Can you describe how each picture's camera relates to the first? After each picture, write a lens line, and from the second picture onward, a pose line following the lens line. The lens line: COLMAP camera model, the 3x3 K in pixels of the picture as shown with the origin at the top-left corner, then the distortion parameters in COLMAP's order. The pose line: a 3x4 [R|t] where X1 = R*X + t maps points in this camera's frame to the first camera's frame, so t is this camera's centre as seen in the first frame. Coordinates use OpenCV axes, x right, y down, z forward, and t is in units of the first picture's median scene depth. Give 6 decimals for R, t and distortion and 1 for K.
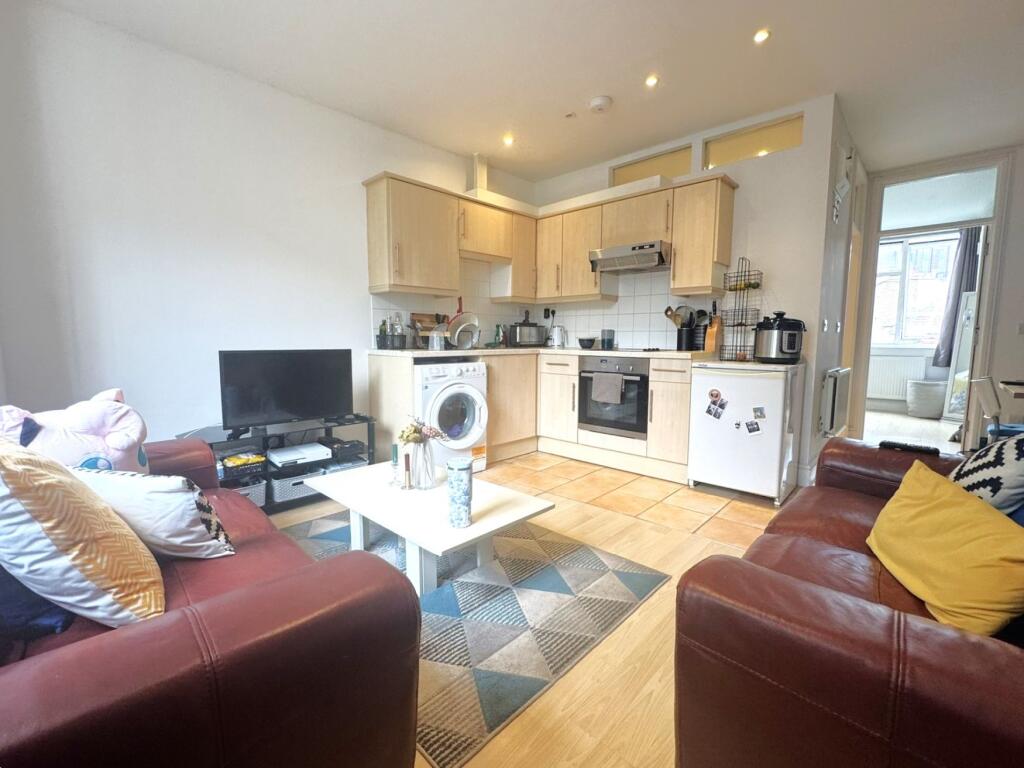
lens RADIAL K [[431.1, 0, 506.2], [0, 431.1, 379.4], [0, 0, 1]] dist [-0.003395, -0.000087]
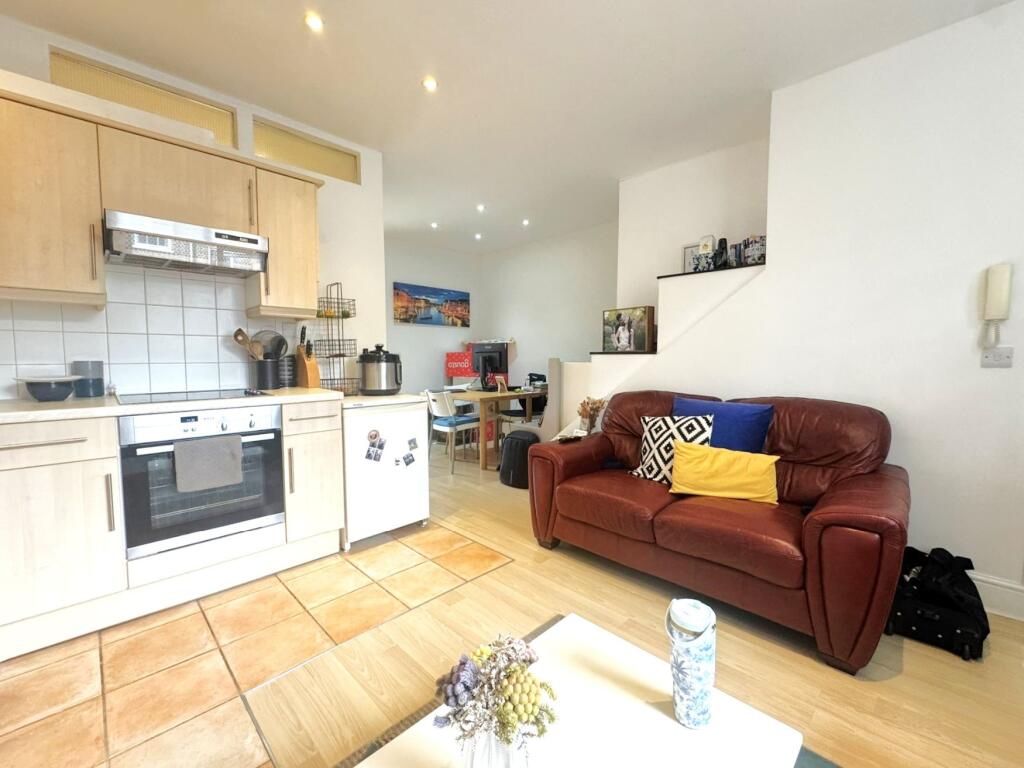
lens RADIAL K [[431.1, 0, 506.2], [0, 431.1, 387.1], [0, 0, 1]] dist [-0.003395, -0.000087]
pose [[0.025296, -0.077128, 0.996700, -0.369629], [0.095648, 0.992632, 0.074386, -0.098842], [-0.995094, 0.093451, 0.032487, 0.643641]]
